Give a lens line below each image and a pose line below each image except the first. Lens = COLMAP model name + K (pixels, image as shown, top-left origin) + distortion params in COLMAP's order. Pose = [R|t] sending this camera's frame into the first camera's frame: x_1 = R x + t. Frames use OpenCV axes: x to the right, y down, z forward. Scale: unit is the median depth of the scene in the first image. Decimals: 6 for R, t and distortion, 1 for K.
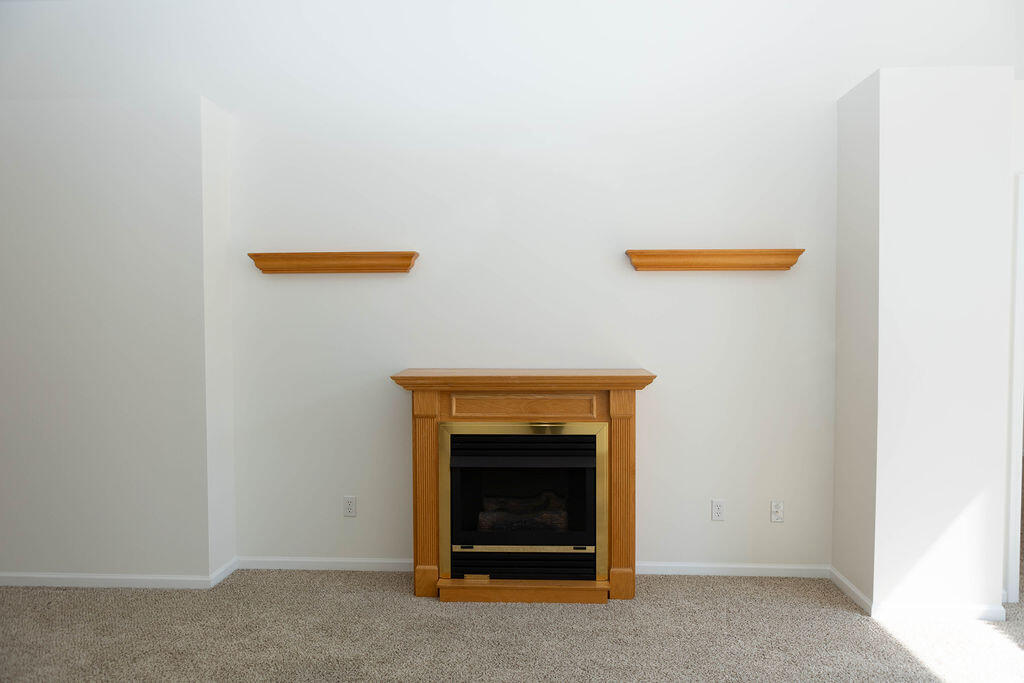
lens RADIAL K [[690.6, 0, 510.7], [0, 690.6, 338.2], [0, 0, 1]] dist [-0.025892, 0.018778]
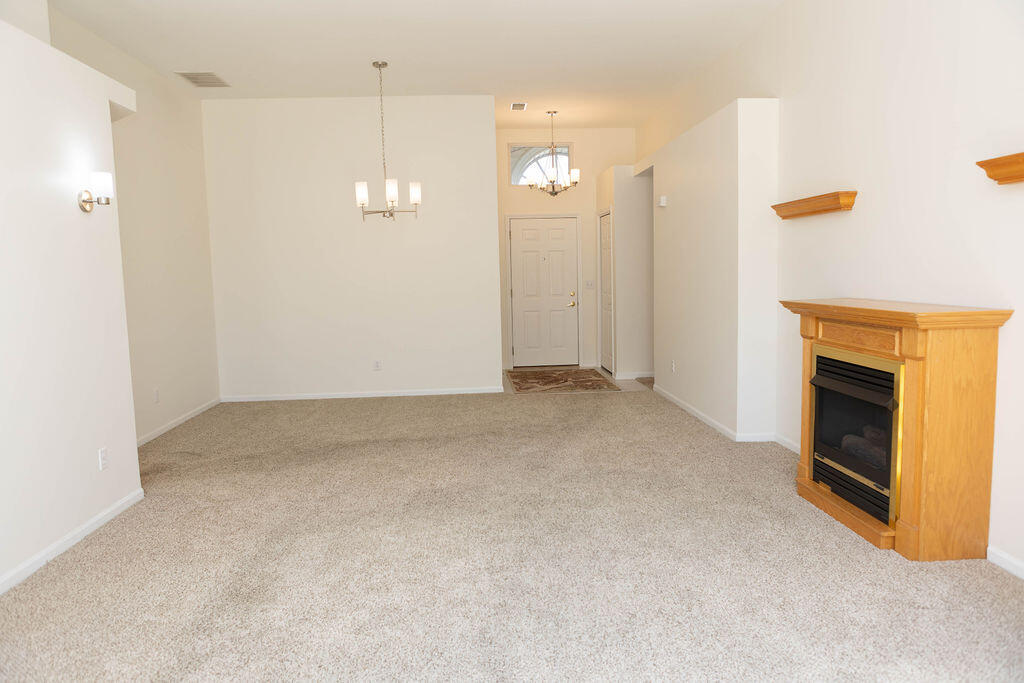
lens RADIAL K [[690.6, 0, 511.0], [0, 690.6, 343.5], [0, 0, 1]] dist [-0.025892, 0.018778]
pose [[0.106804, 0.104873, -0.988734, 0.972769], [-0.000154, 0.994424, 0.105460, 0.000922], [0.994280, -0.011111, 0.106224, 0.379972]]
